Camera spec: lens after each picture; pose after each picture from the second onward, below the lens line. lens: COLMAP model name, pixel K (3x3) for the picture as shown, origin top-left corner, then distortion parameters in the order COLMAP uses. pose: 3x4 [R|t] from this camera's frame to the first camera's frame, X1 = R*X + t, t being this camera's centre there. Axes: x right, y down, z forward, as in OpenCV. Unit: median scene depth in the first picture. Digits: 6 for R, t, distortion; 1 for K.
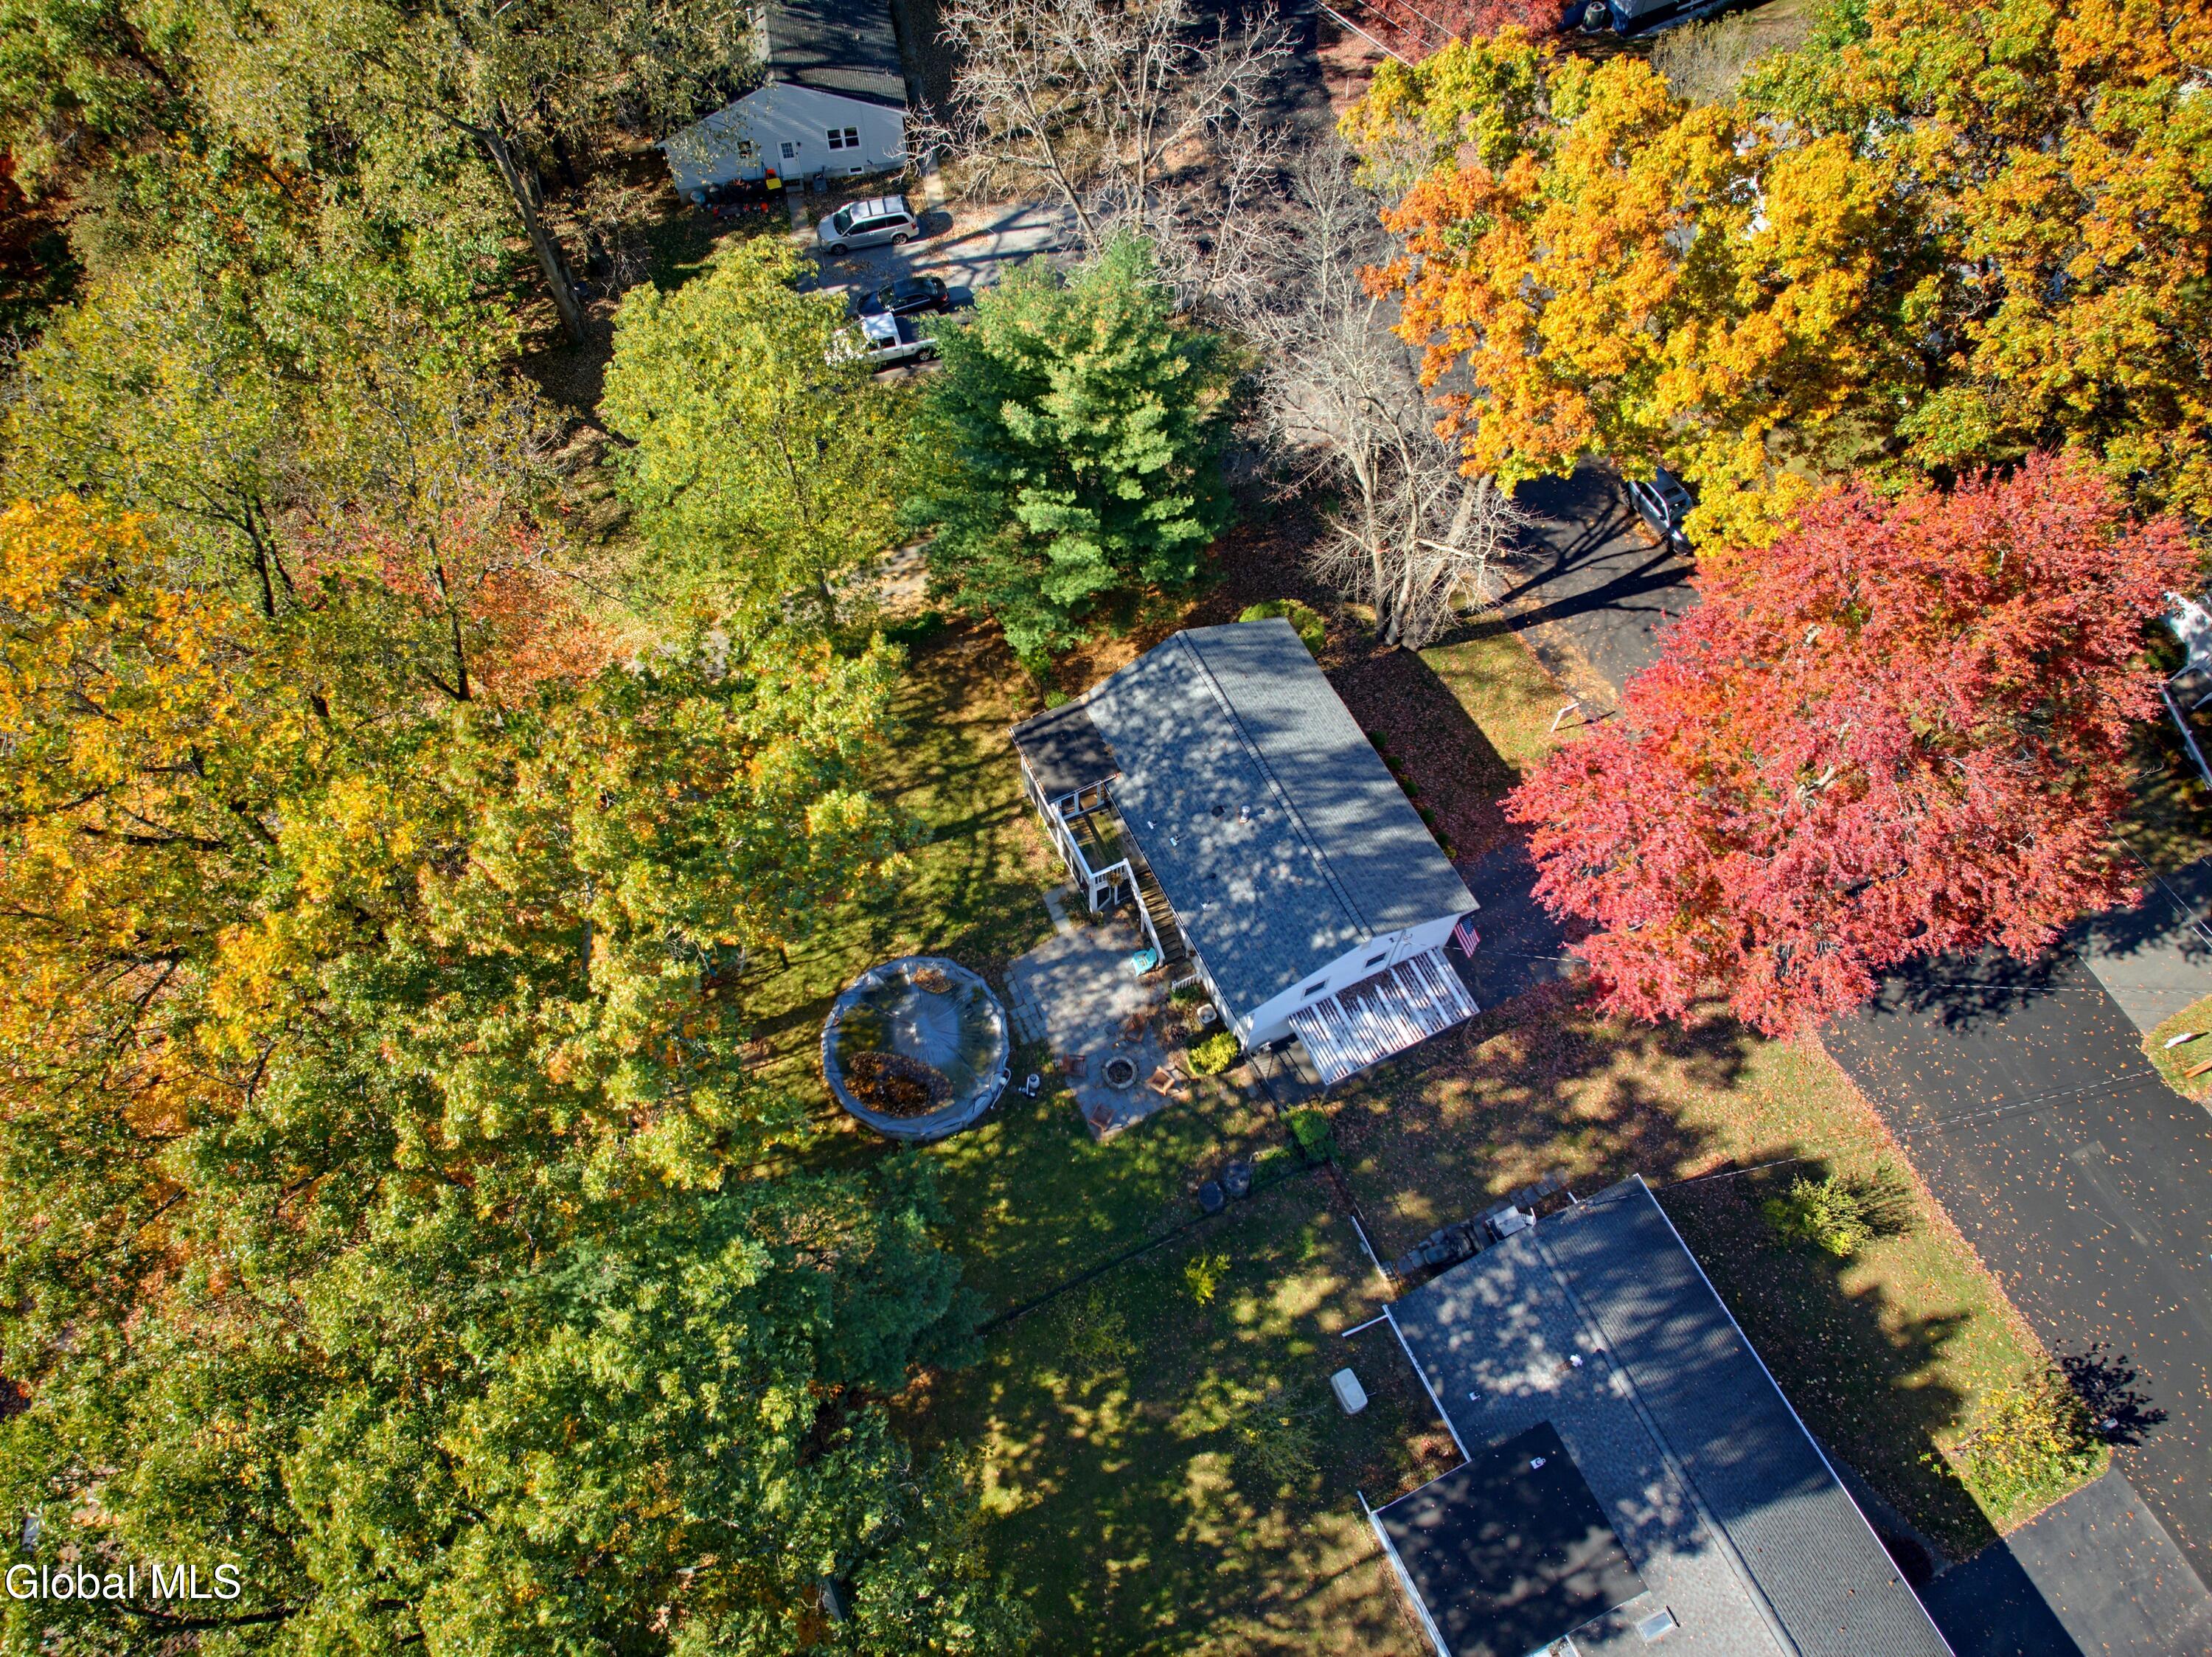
lens RADIAL K [[1552.7, 0, 1106.0], [0, 1552.7, 828.5], [0, 0, 1]] dist [0.003763, 0.005195]
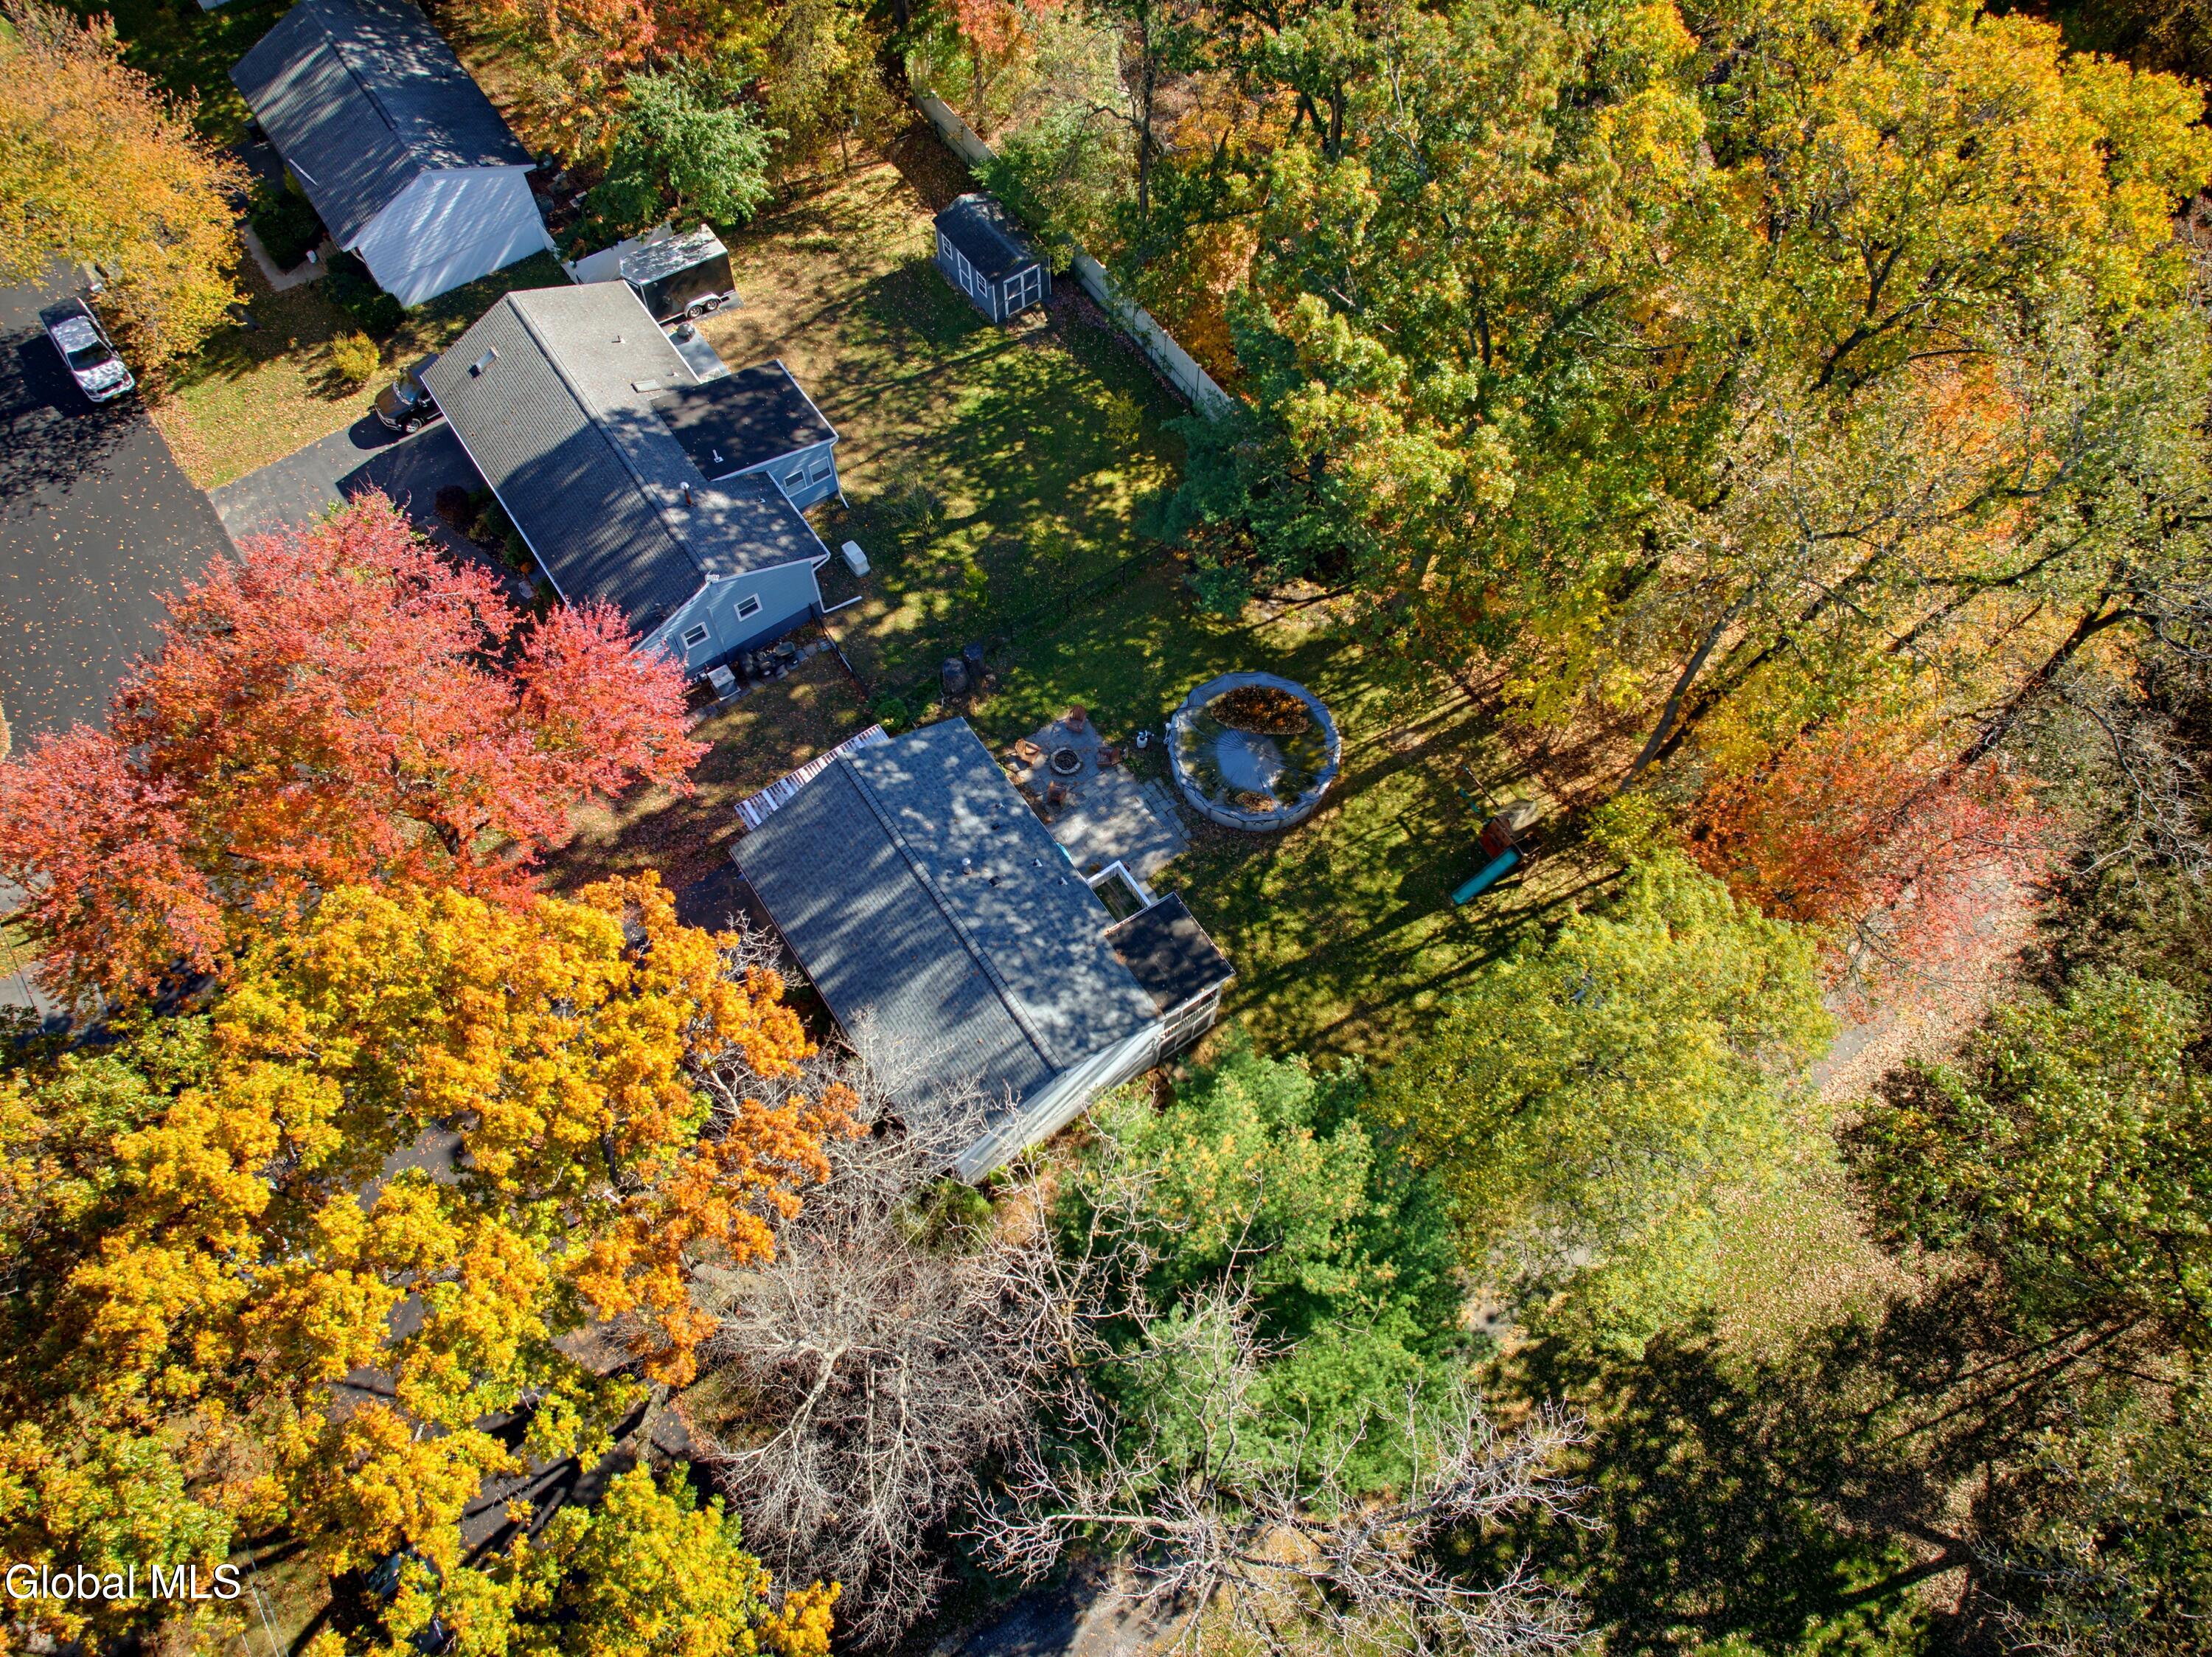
lens RADIAL K [[1491.7, 0, 1113.1], [0, 1491.7, 766.6], [0, 0, 1]] dist [-0.003411, -0.001099]
pose [[-0.987765, 0.134568, -0.078814, 0.060680], [-0.141371, -0.559316, 0.816811, -0.716642], [0.065834, 0.817959, 0.571497, 0.403347]]
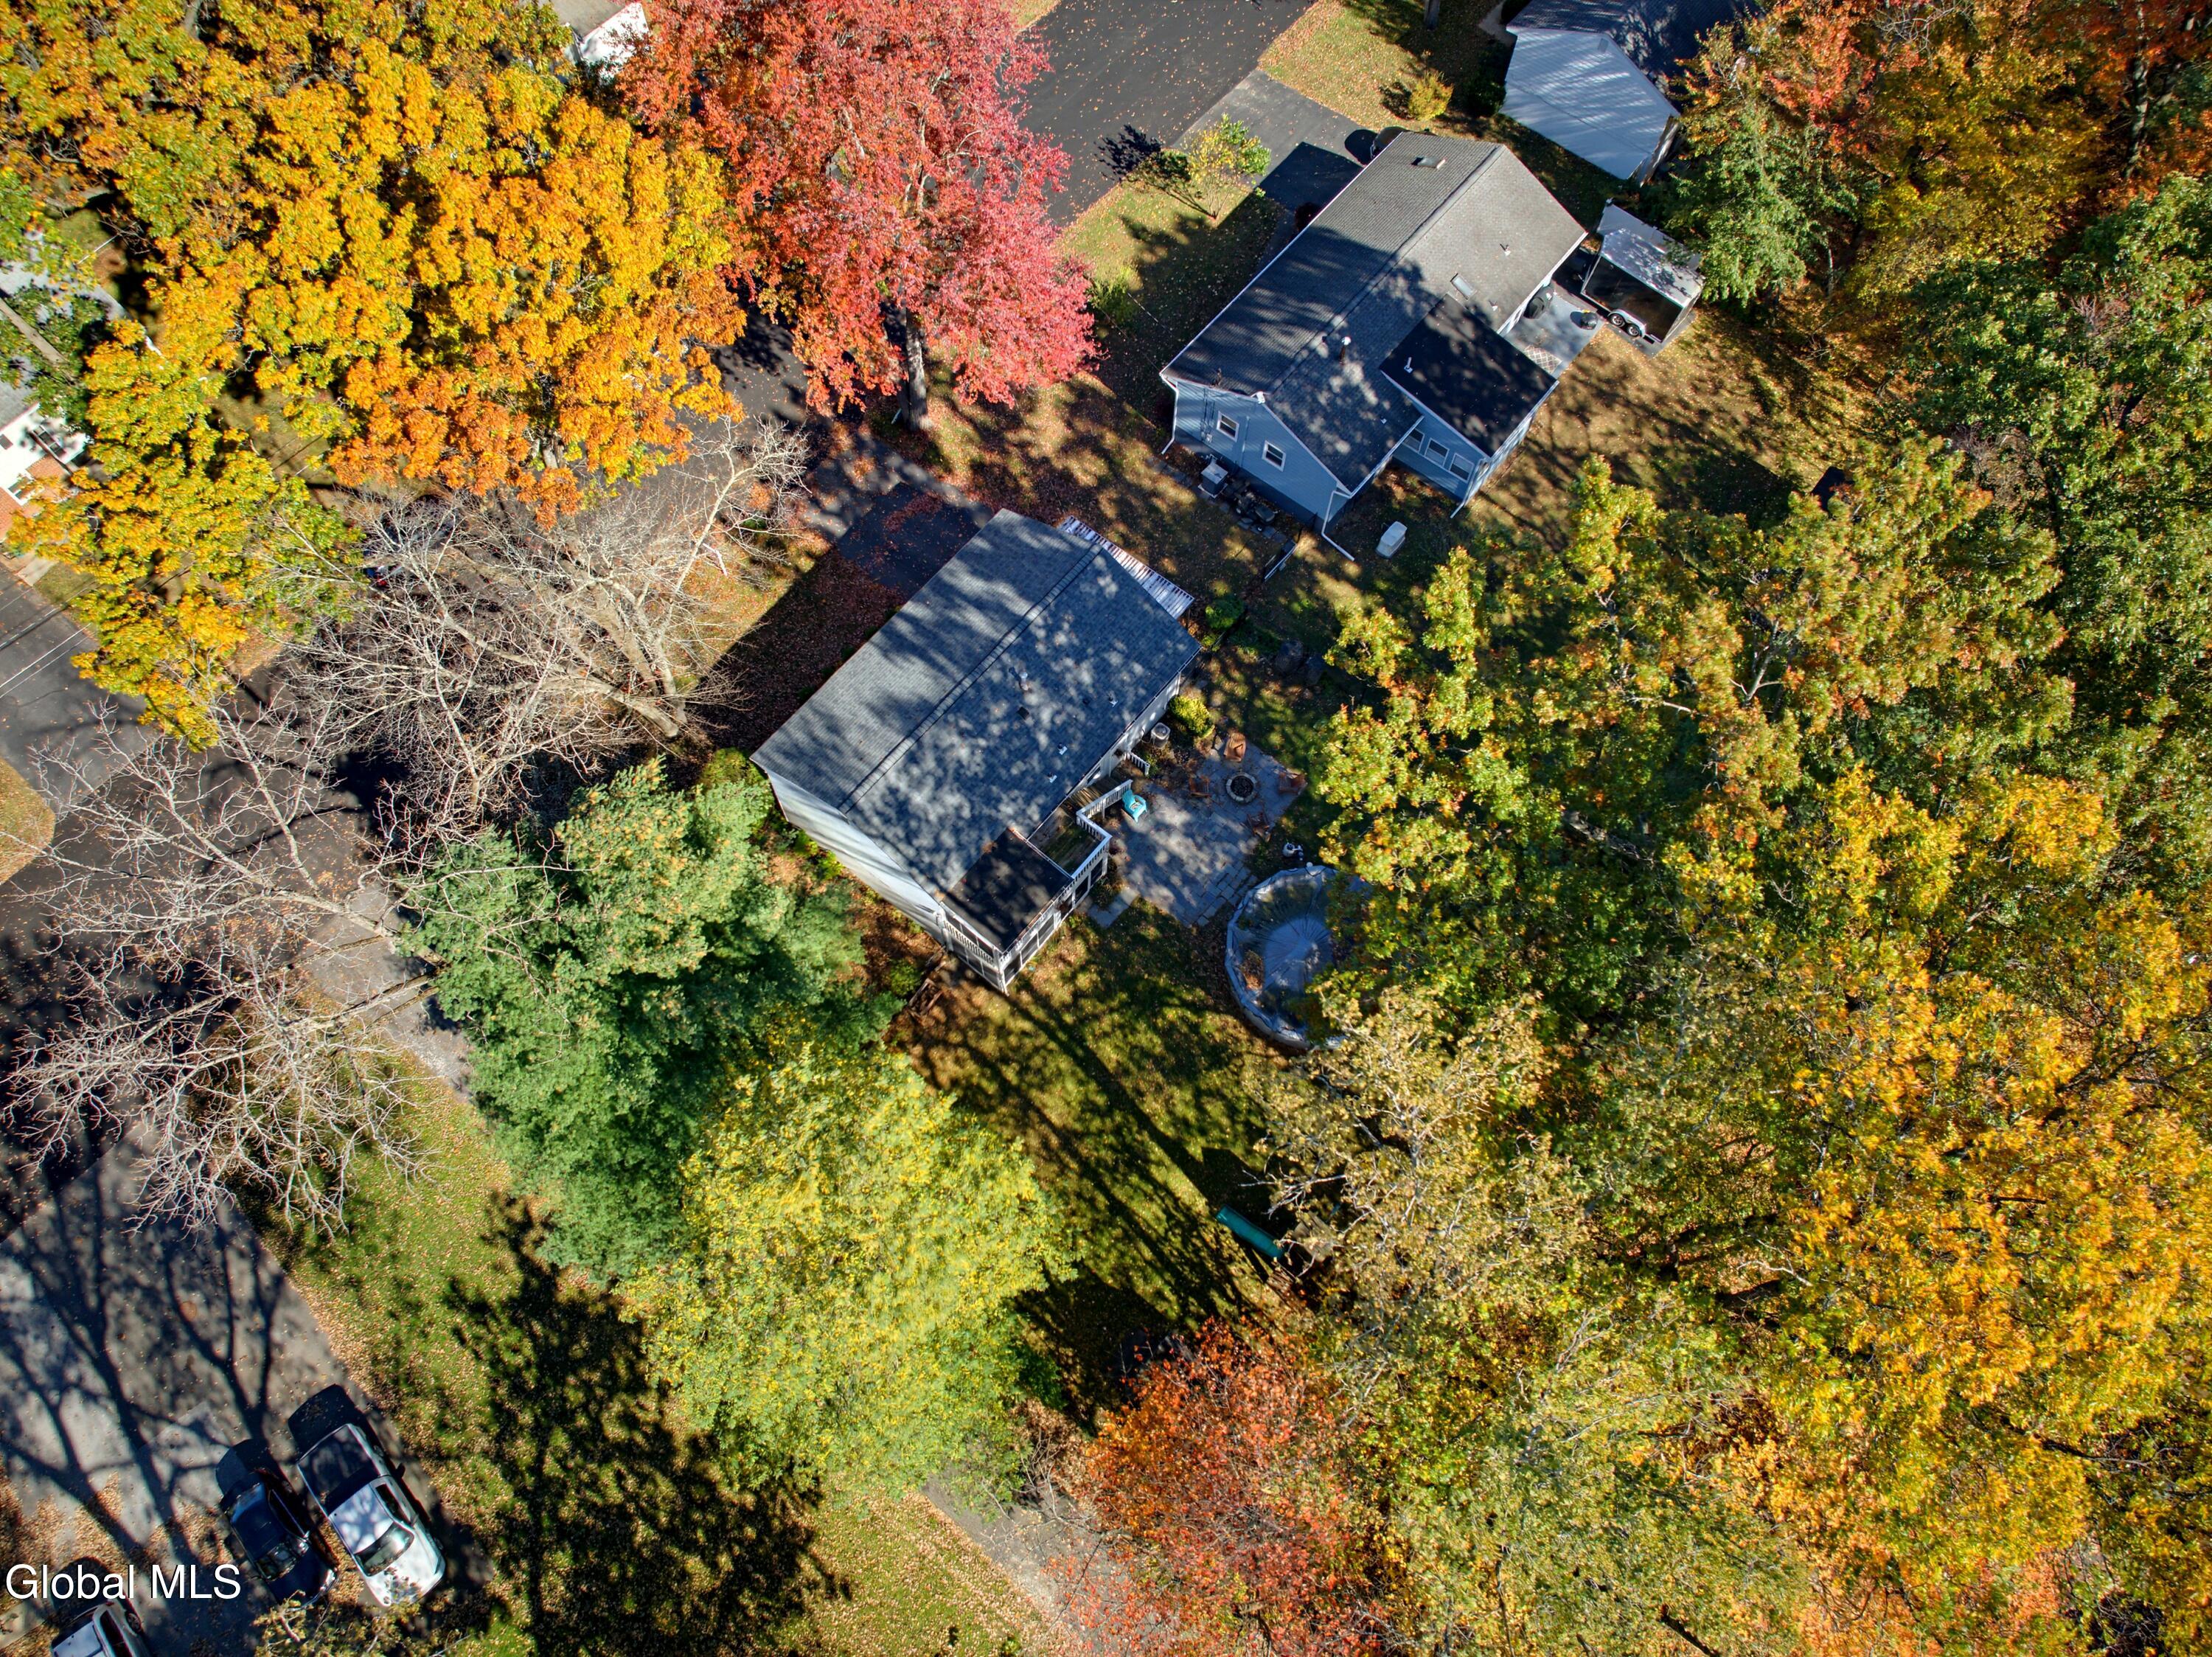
lens RADIAL K [[1533.4, 0, 1106.0], [0, 1533.4, 828.5], [0, 0, 1]] dist [0.007537, 0.000082]
pose [[-0.429572, -0.822967, 0.371744, -0.364031], [0.785171, -0.137043, 0.603925, -0.554358], [-0.446065, 0.551312, 0.705040, 0.320849]]
